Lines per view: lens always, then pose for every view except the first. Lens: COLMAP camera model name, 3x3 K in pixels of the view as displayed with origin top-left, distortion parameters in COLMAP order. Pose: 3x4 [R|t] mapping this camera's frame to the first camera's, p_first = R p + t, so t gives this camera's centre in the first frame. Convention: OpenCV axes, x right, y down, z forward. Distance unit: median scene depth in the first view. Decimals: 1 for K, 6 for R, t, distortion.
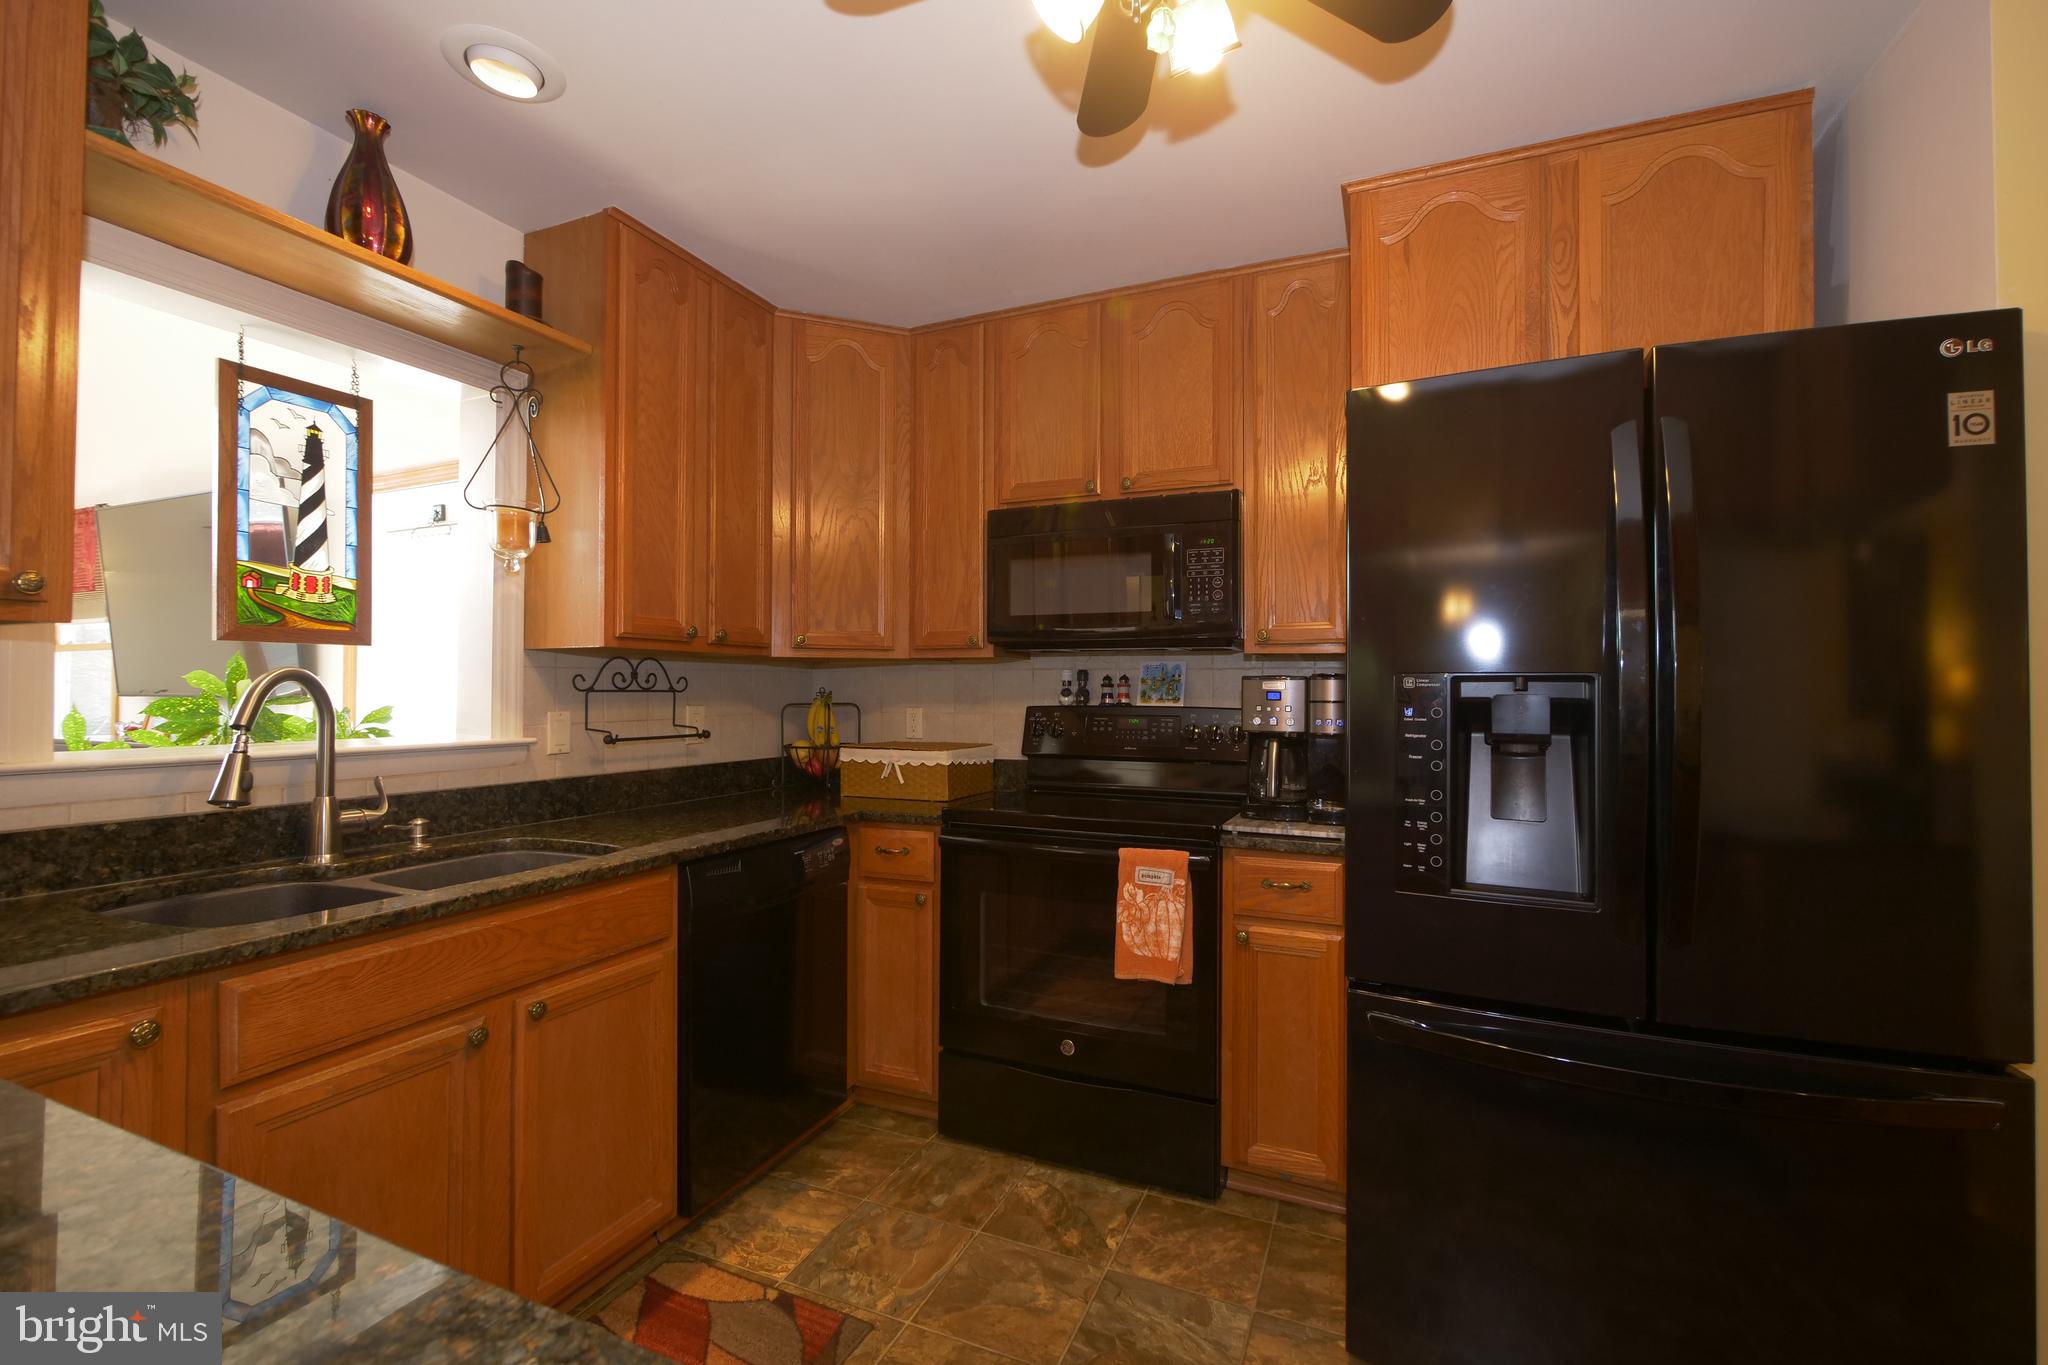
lens RADIAL K [[863.6, 0, 1027.1], [0, 863.6, 679.9], [0, 0, 1]] dist [-0.002509, -0.000415]
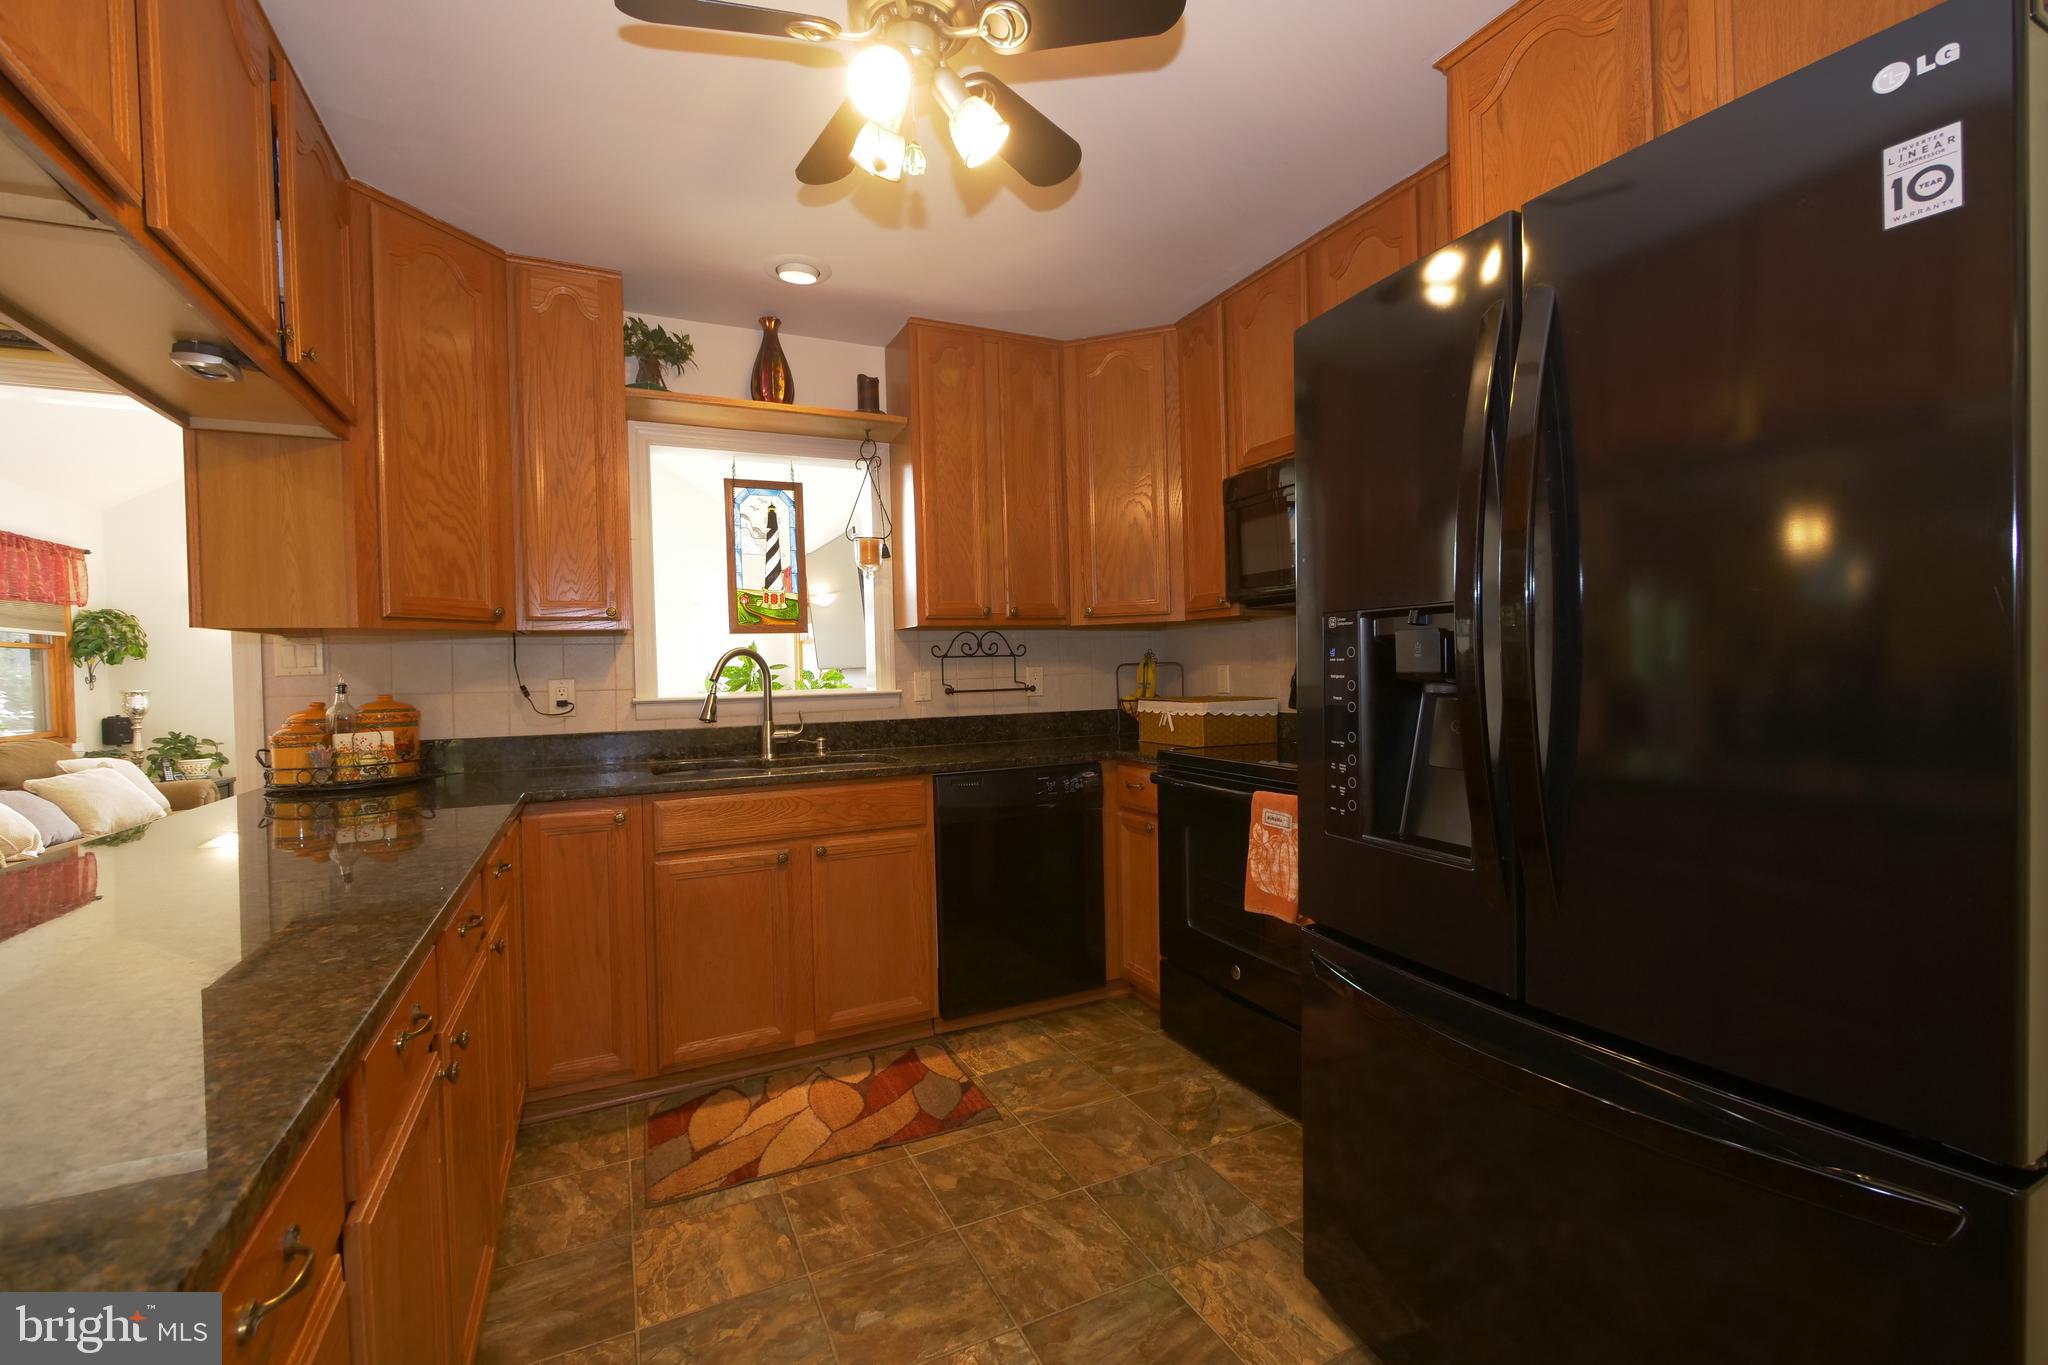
lens RADIAL K [[863.6, 0, 1027.1], [0, 863.6, 679.9], [0, 0, 1]] dist [-0.002509, -0.000415]
pose [[0.755196, -0.010861, -0.655409, 0.611172], [0.035408, 0.999079, 0.024243, 0.024247], [0.654542, -0.041515, 0.754885, 0.024895]]
